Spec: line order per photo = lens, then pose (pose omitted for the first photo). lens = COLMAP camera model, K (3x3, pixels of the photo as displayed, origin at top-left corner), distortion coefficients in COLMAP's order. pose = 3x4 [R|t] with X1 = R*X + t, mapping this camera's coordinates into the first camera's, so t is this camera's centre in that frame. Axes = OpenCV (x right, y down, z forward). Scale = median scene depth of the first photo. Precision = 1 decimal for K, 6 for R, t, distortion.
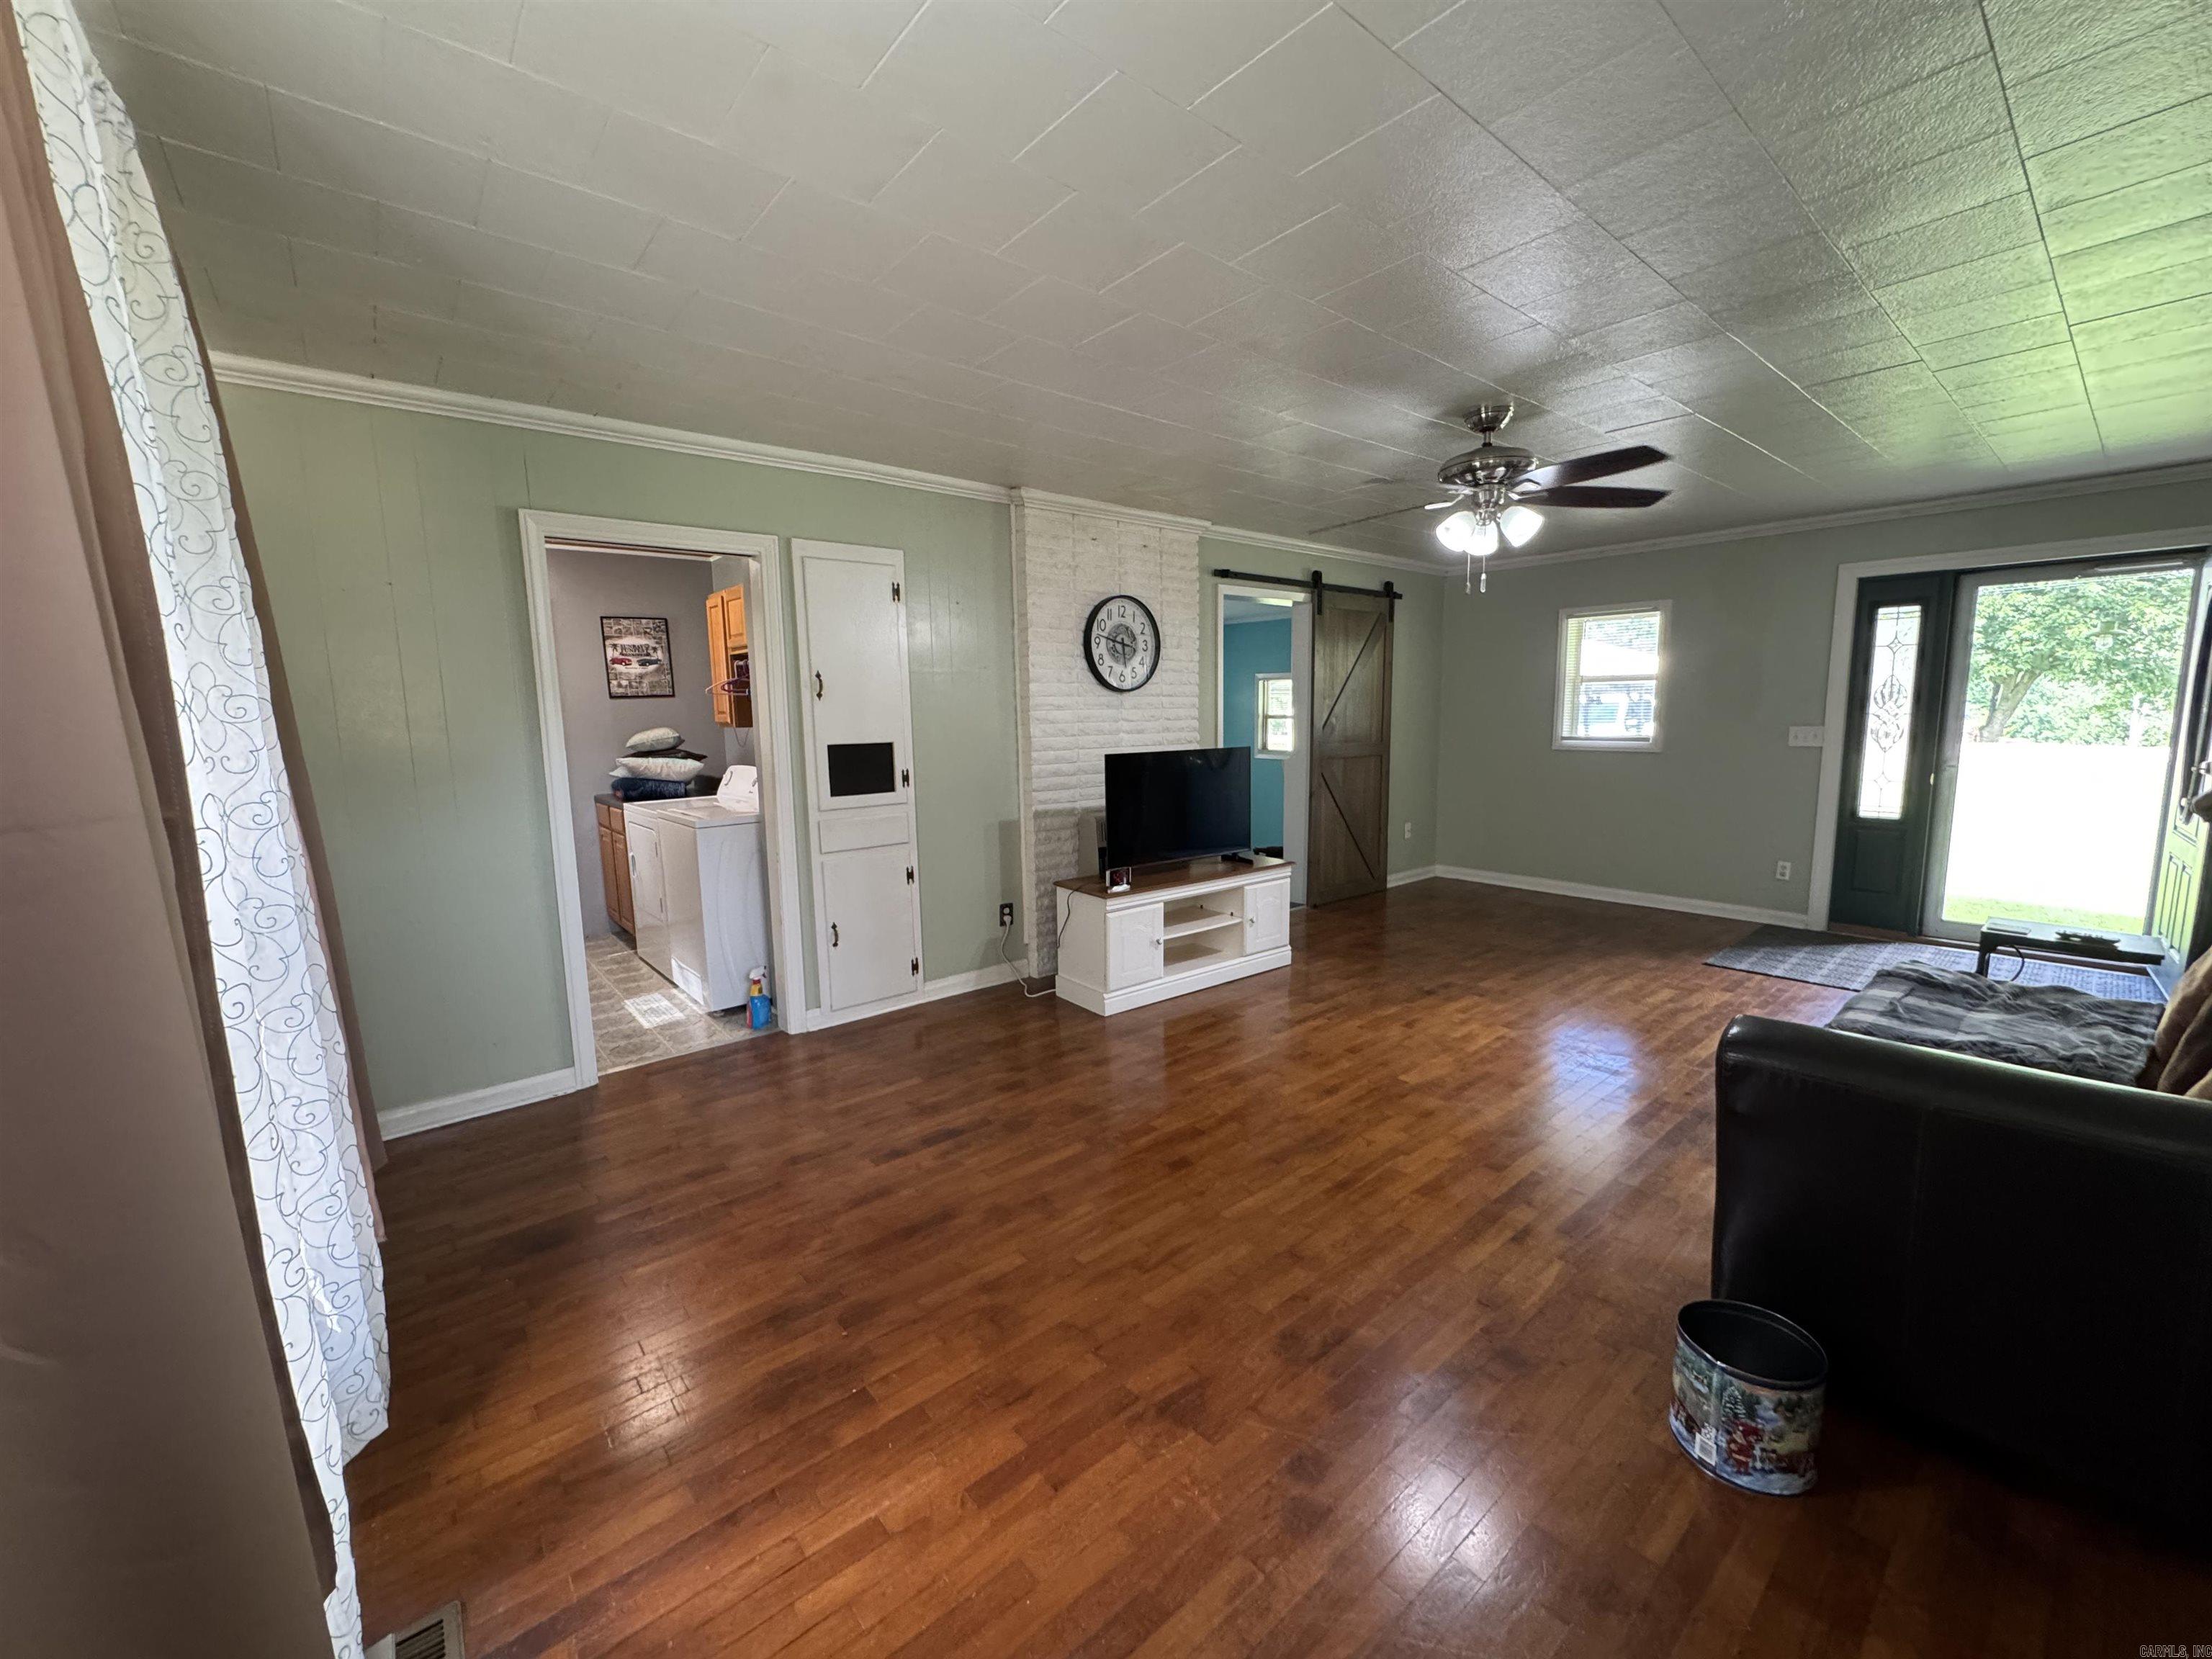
lens RADIAL K [[881.8, 0, 1099.2], [0, 881.8, 832.8], [0, 0, 1]] dist [-0.003226, 0.000657]
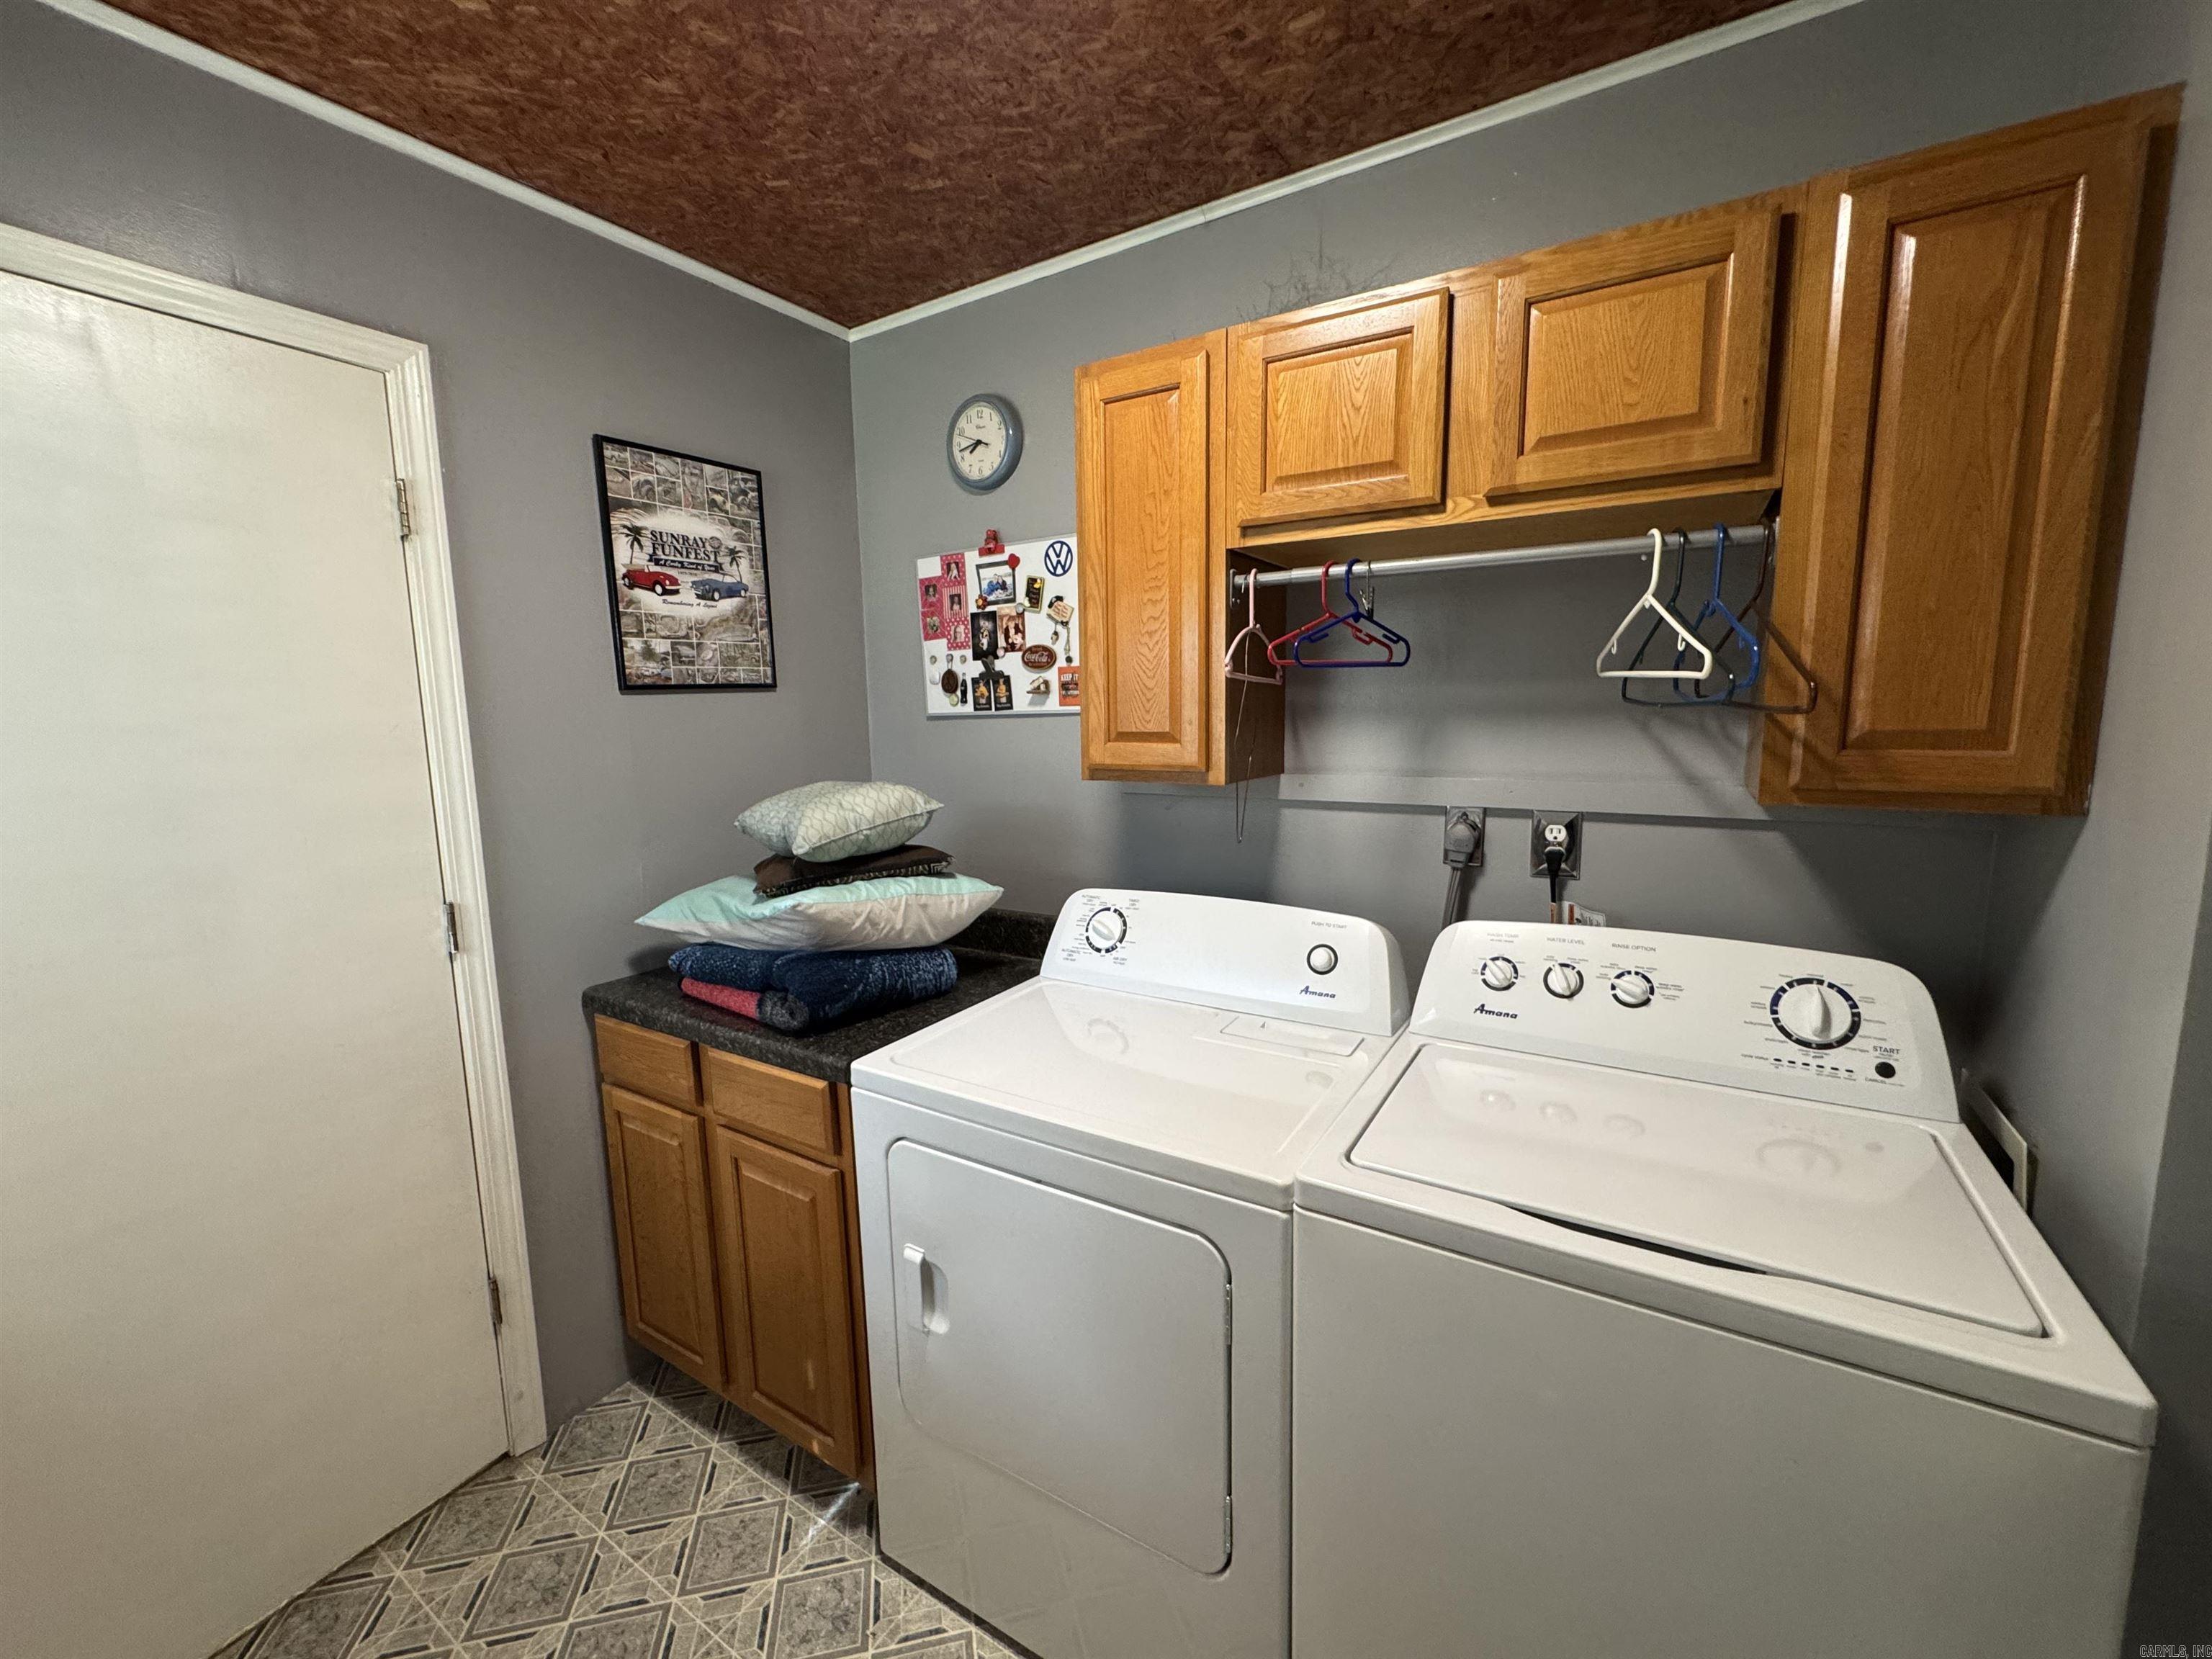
lens RADIAL K [[881.8, 0, 1097.8], [0, 881.8, 825.2], [0, 0, 1]] dist [-0.003226, 0.000657]
pose [[0.951558, -0.040548, 0.304783, -0.488284], [0.044733, 0.998976, -0.006757, -0.092499], [-0.304197, 0.020064, 0.952398, 0.633211]]
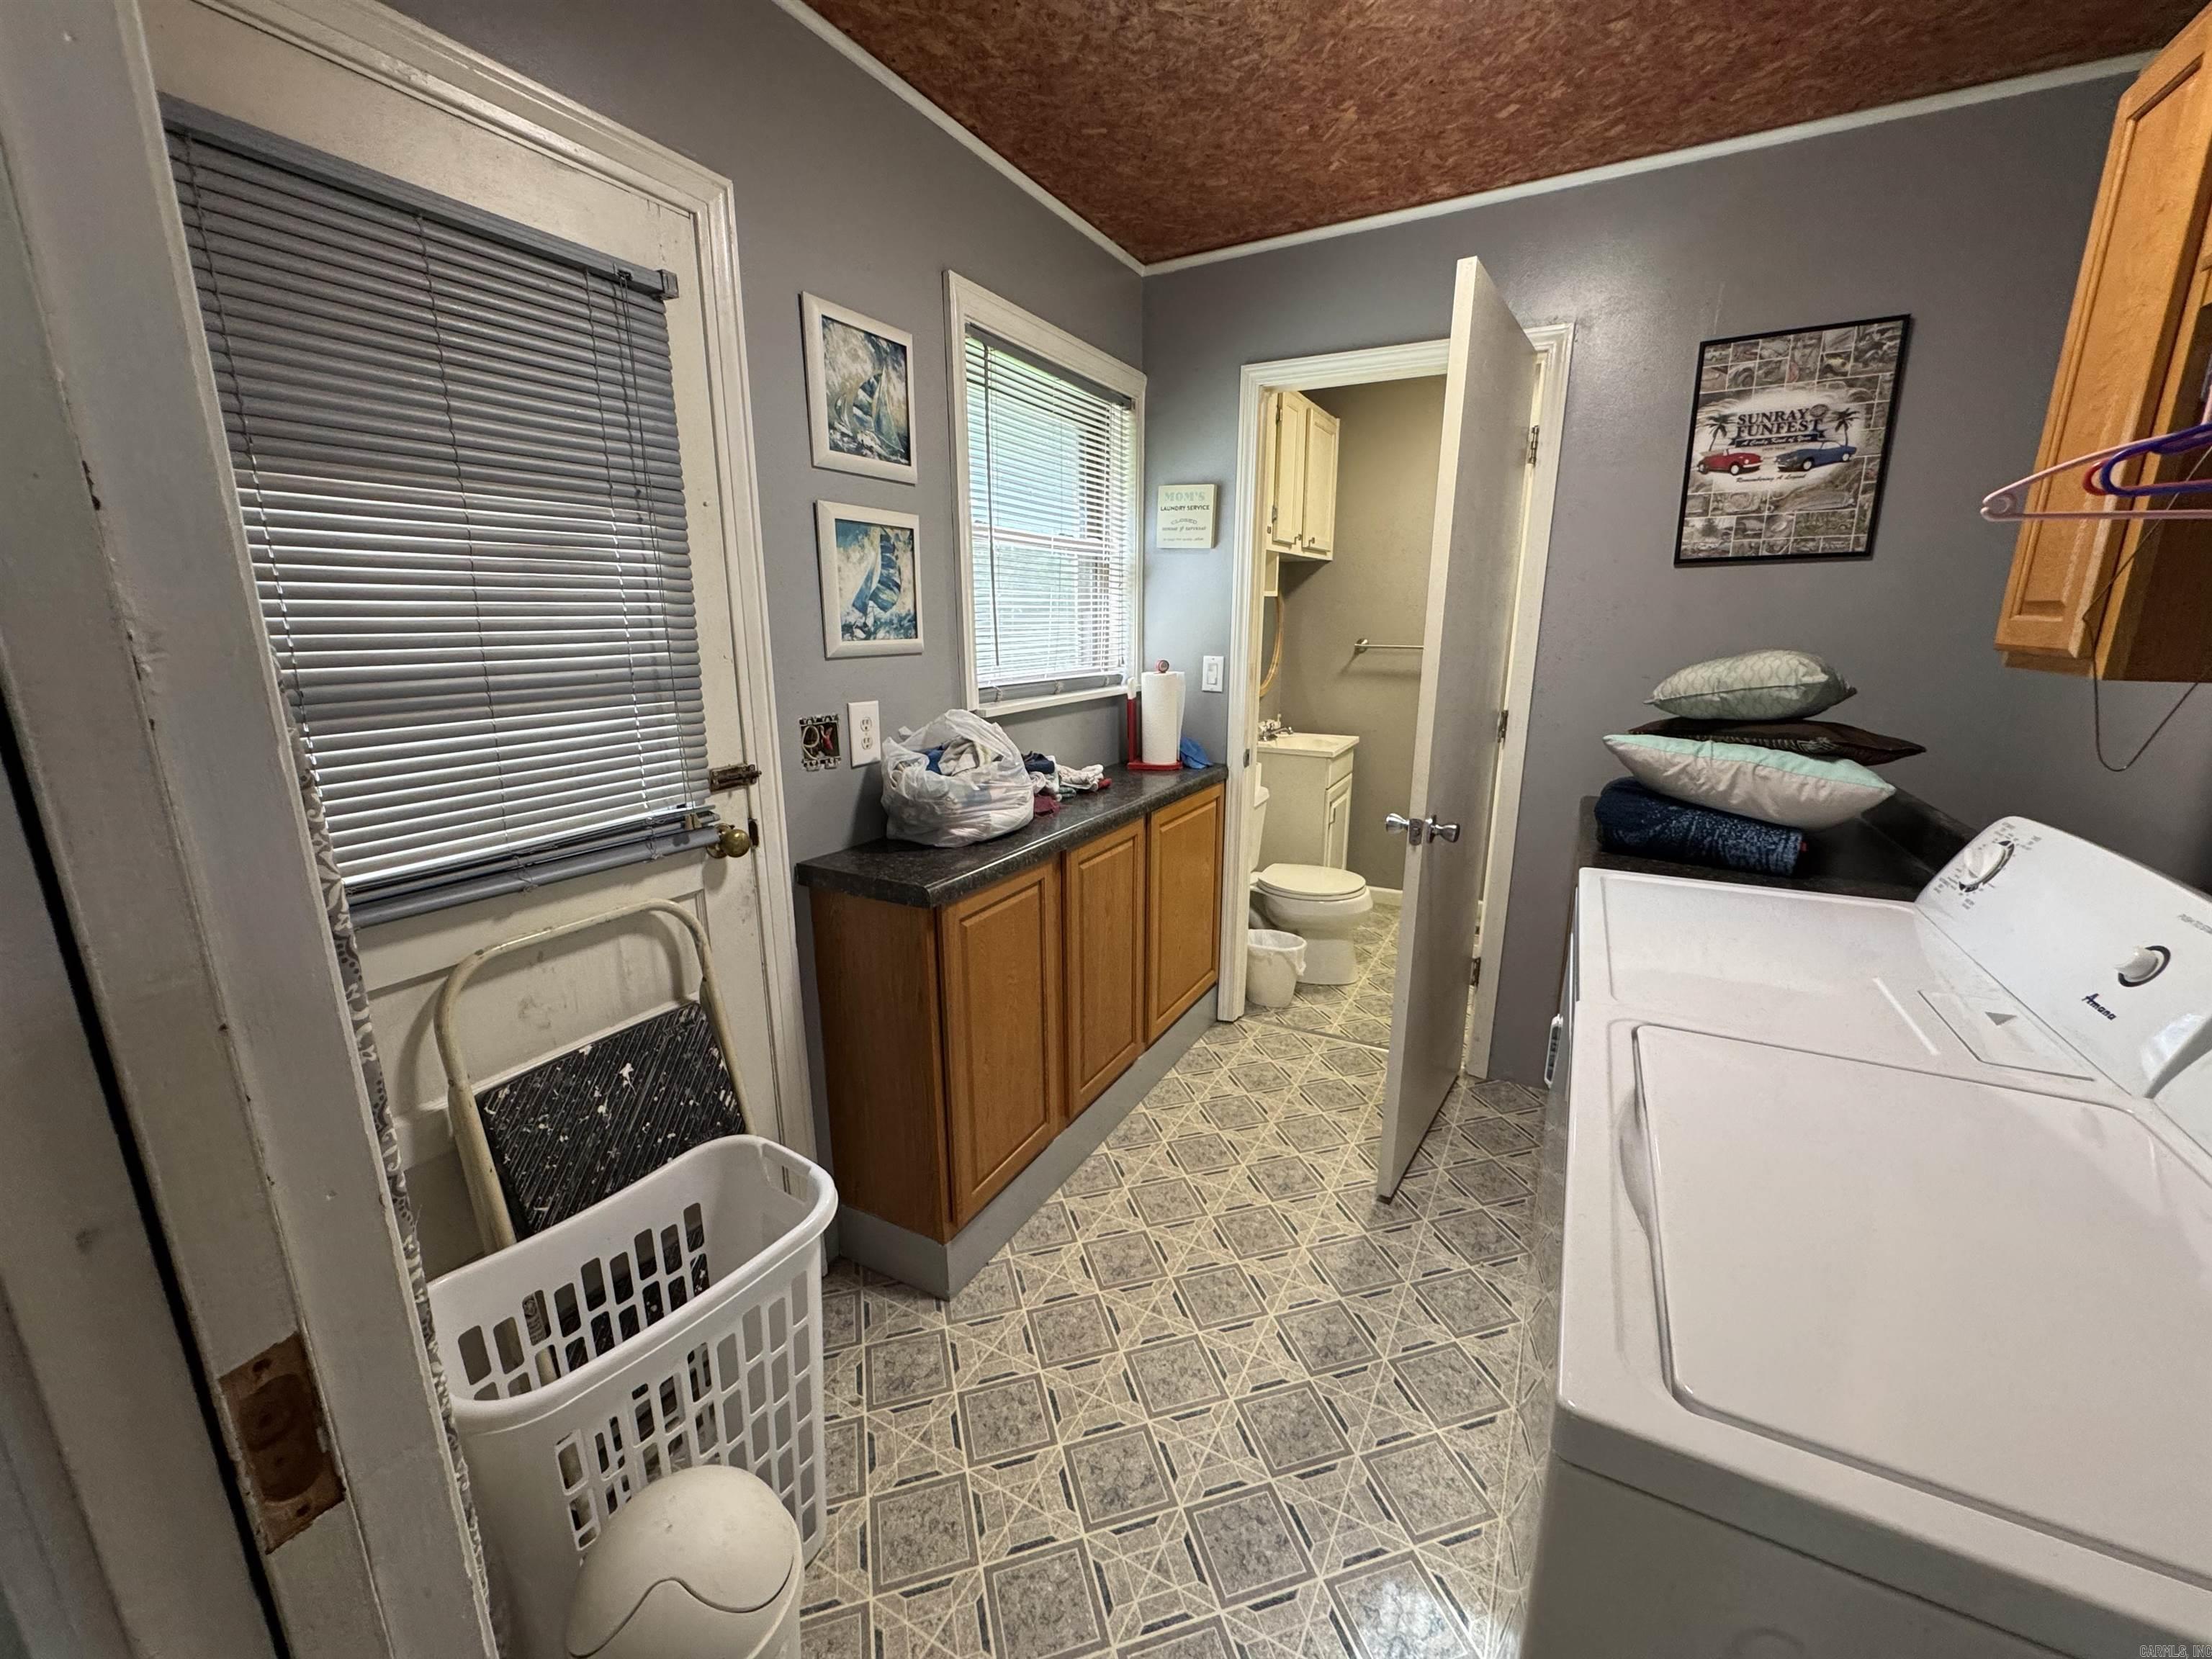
lens RADIAL K [[881.8, 0, 1106.1], [0, 881.8, 825.8], [0, 0, 1]] dist [-0.003226, 0.000657]
pose [[0.373276, 0.237565, -0.896787, -0.268562], [-0.135205, 0.970267, 0.200753, -0.083804], [0.917815, 0.046314, 0.394298, 0.615151]]
